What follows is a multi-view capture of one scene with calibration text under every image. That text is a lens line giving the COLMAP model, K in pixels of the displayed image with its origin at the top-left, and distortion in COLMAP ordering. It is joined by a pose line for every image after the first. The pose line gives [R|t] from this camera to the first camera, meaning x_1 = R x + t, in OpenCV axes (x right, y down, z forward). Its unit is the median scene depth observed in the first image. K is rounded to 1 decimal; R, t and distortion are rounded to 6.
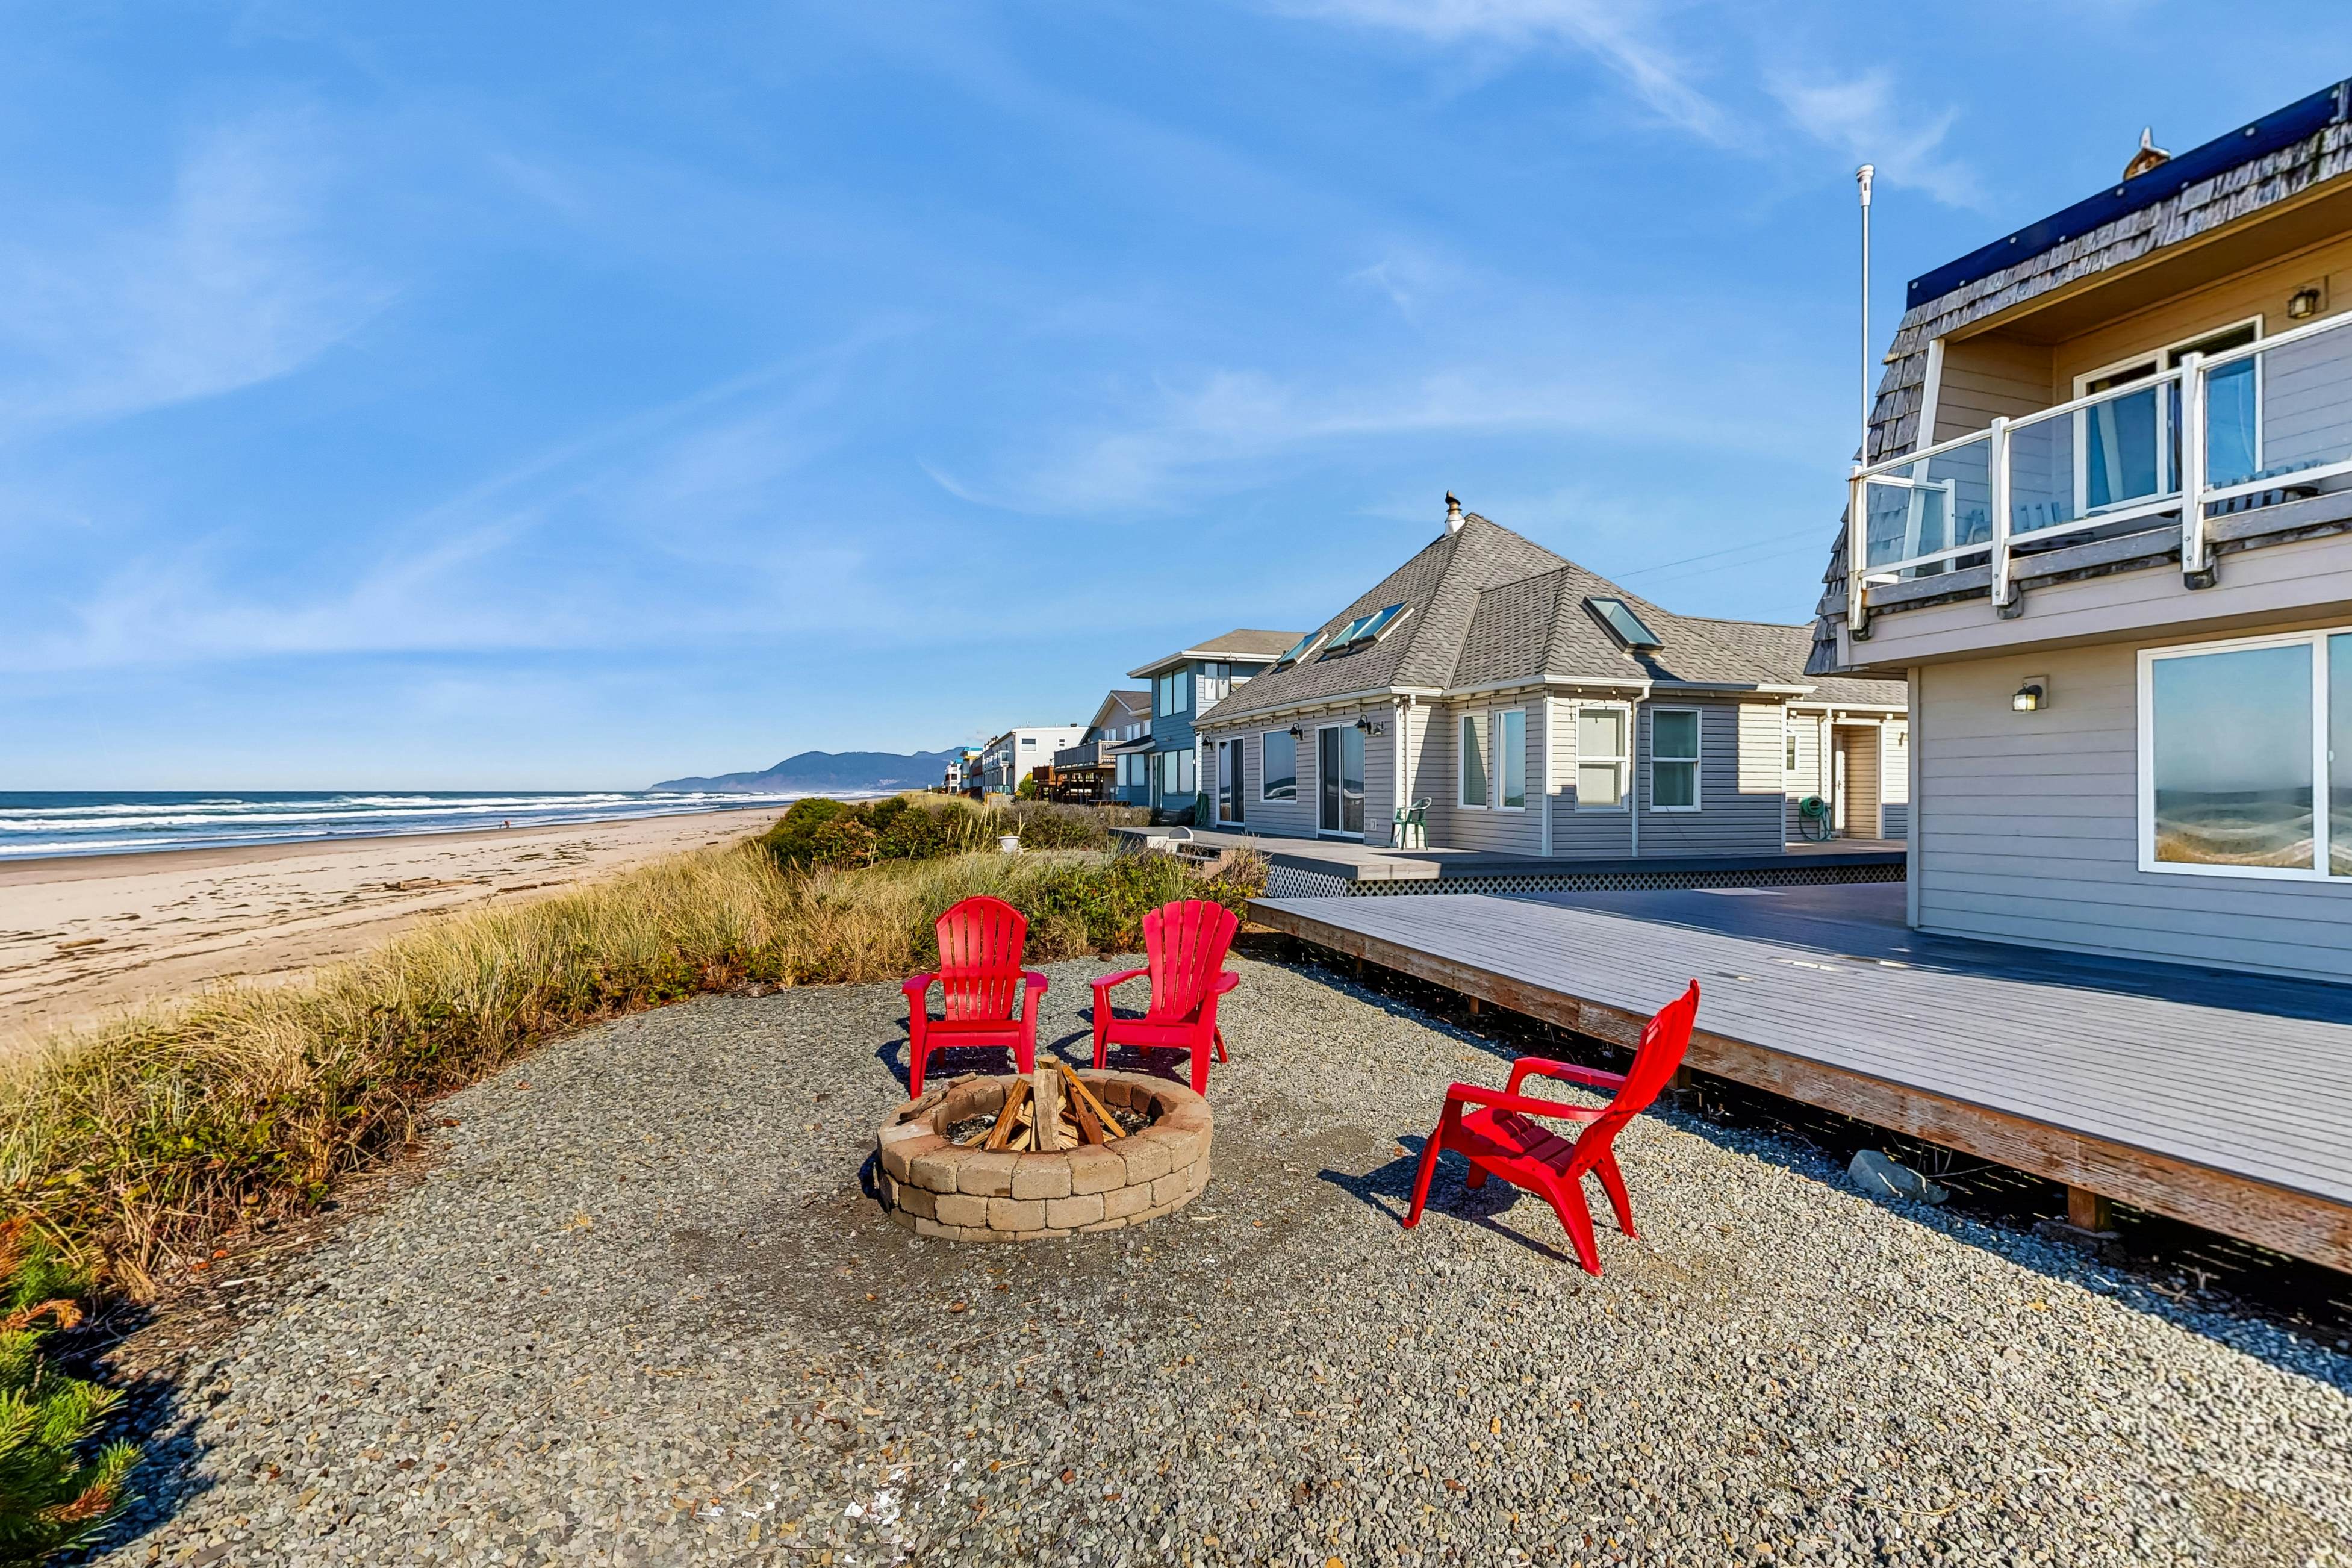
lens RADIAL K [[1037.9, 0, 1177.7], [0, 1037.9, 788.5], [0, 0, 1]] dist [-0.000724, 0.004400]
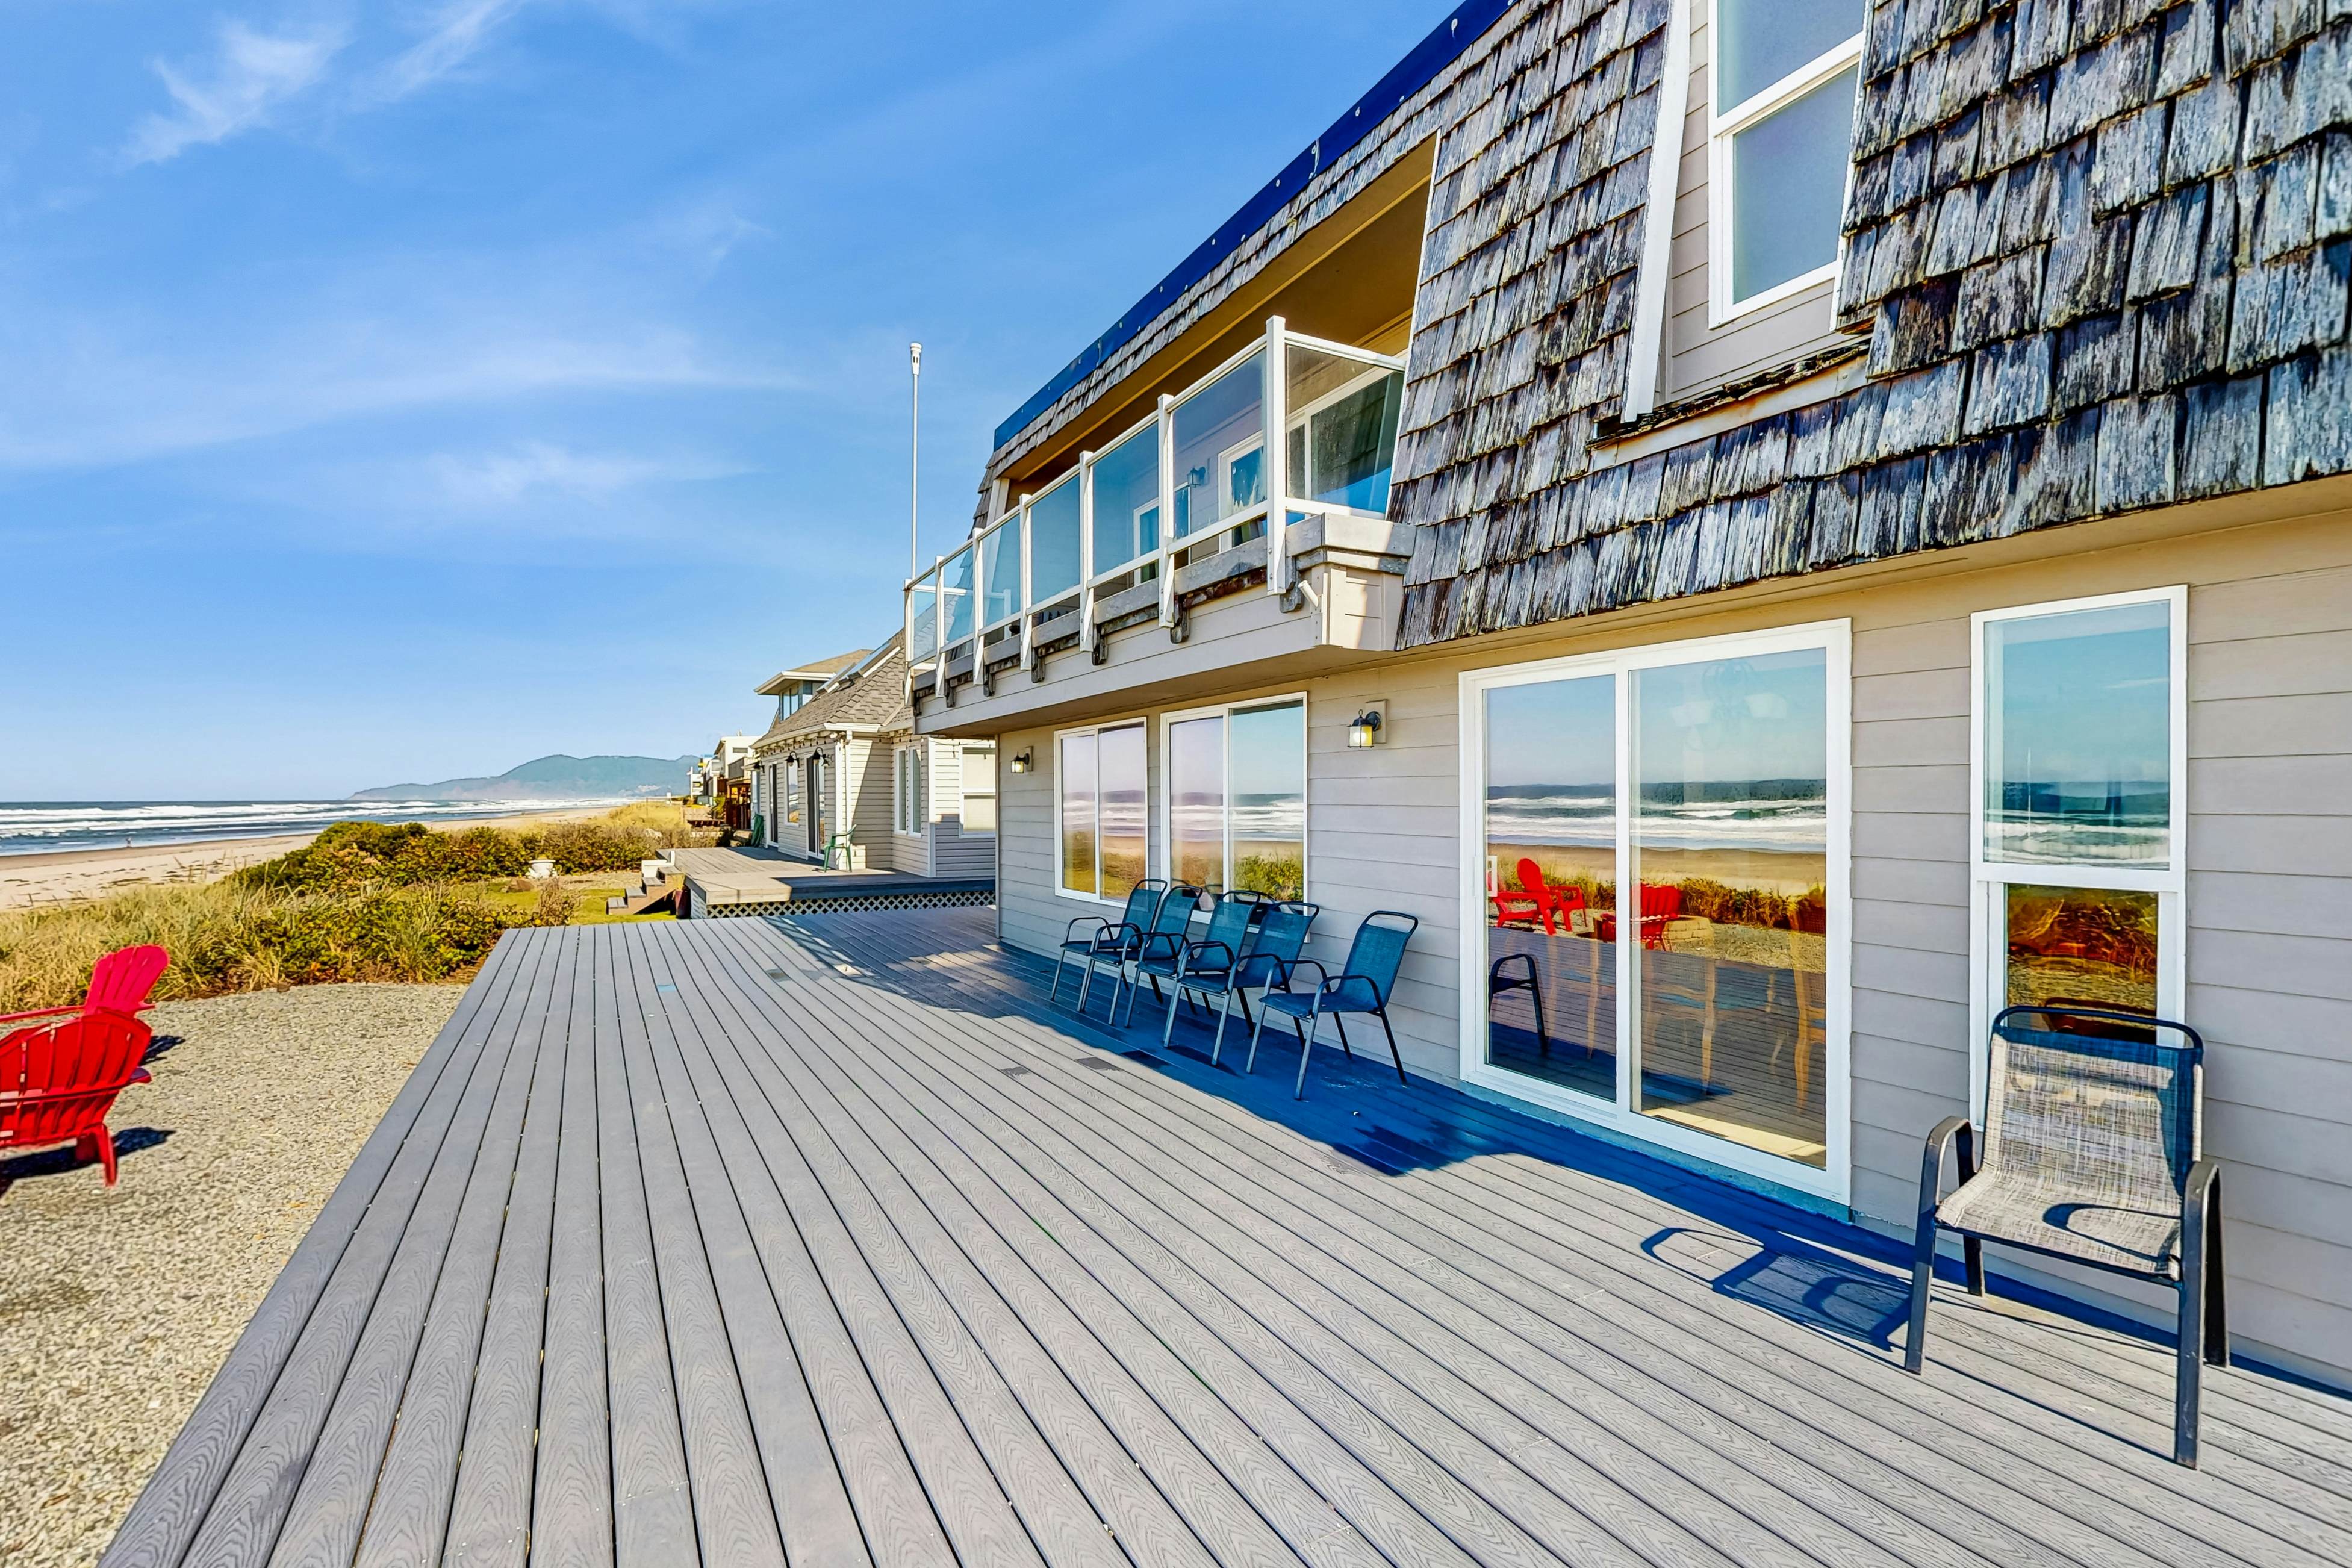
lens RADIAL K [[1037.9, 0, 1177.2], [0, 1037.9, 790.3], [0, 0, 1]] dist [-0.000724, 0.004400]
pose [[0.981034, -0.006016, 0.193744, 0.739816], [0.006381, 0.999979, -0.001259, -0.048258], [-0.193732, 0.002471, 0.981051, -0.314144]]
